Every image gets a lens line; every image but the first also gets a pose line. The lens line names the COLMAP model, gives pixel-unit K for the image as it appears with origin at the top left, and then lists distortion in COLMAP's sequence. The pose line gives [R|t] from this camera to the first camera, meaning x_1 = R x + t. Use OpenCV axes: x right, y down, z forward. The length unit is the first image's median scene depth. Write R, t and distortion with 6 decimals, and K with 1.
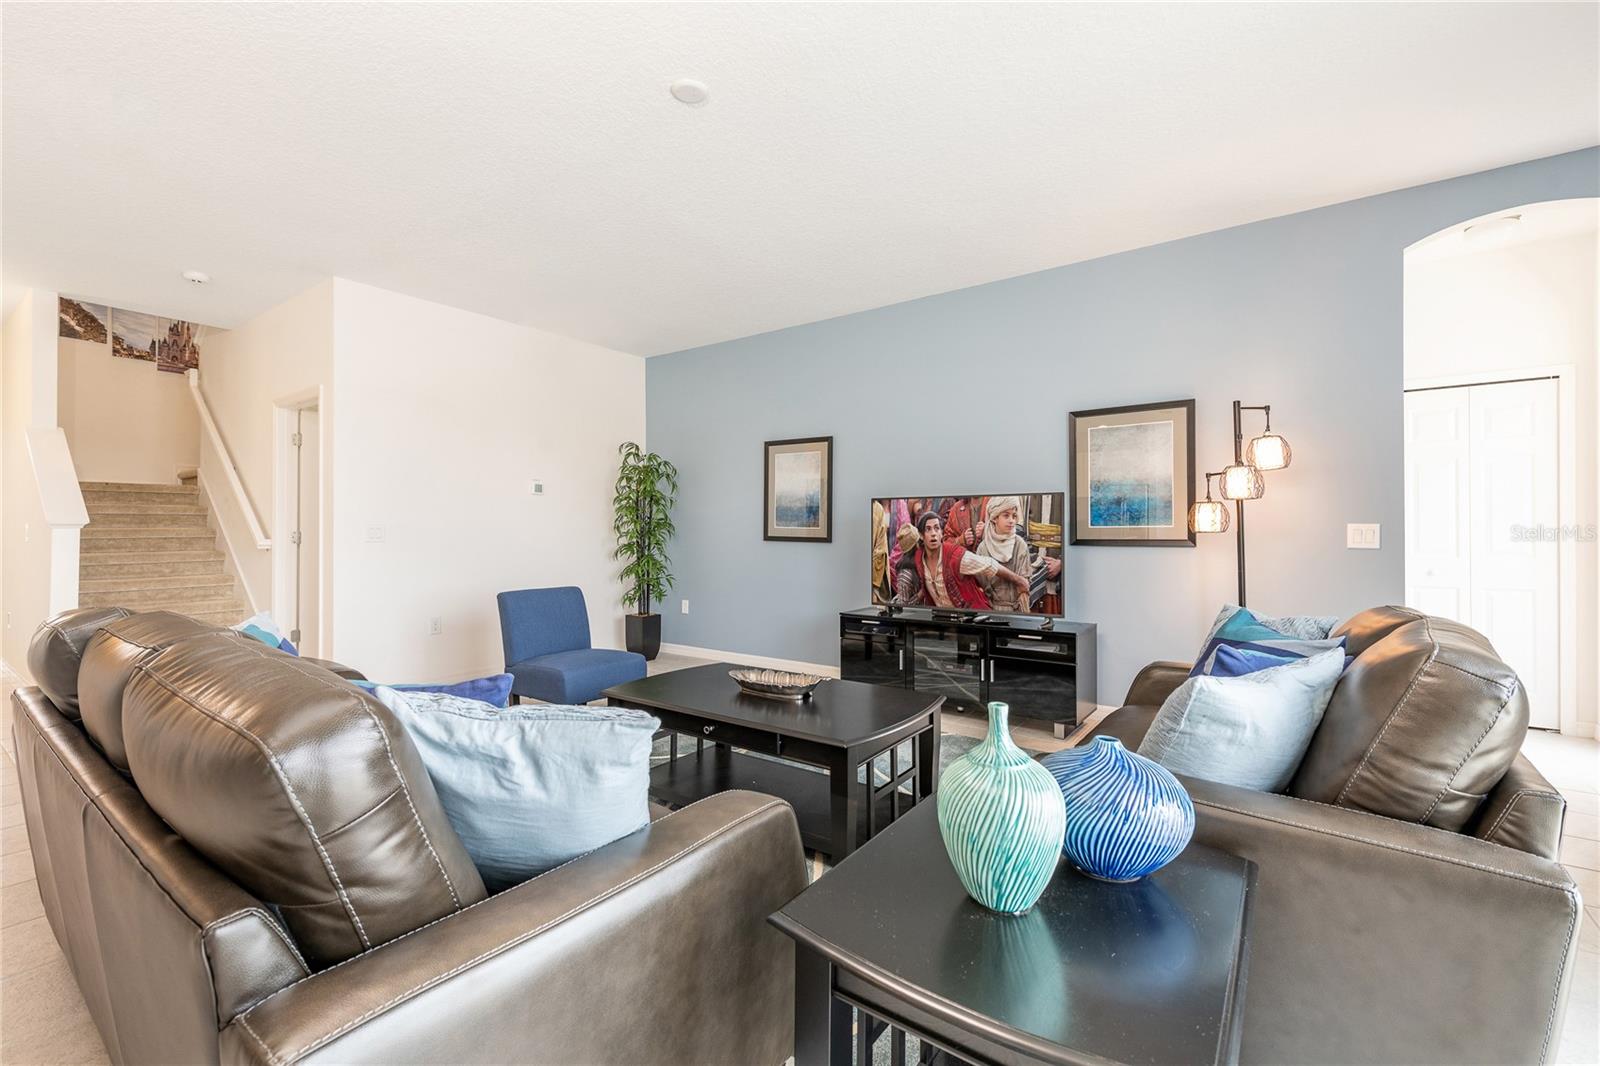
lens RADIAL K [[692.4, 0, 809.2], [0, 692.4, 528.7], [0, 0, 1]] dist [0.012439, -0.000032]
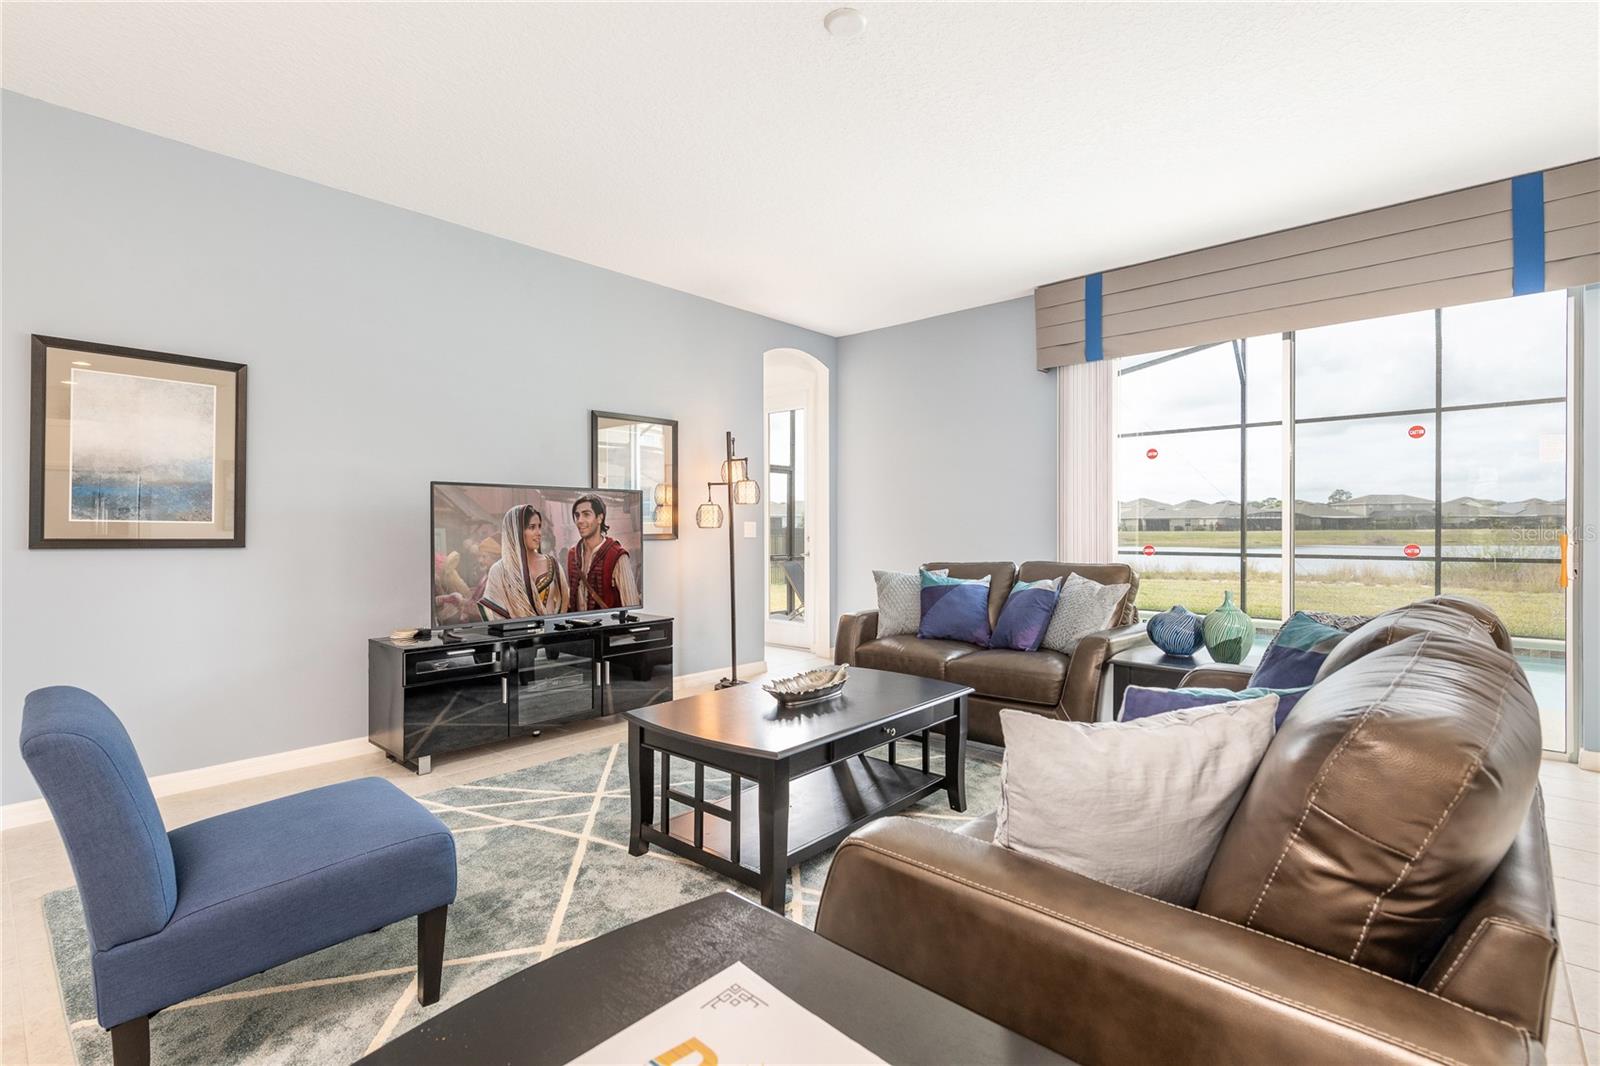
lens RADIAL K [[748.6, 0, 800.0], [0, 748.6, 533.0], [0, 0, 1]] dist [-0.000071, -0.000202]
pose [[0.084682, -0.014860, 0.996297, -0.555918], [-0.007187, 0.999854, 0.015524, -0.005199], [-0.996382, -0.008475, 0.084563, 0.478572]]
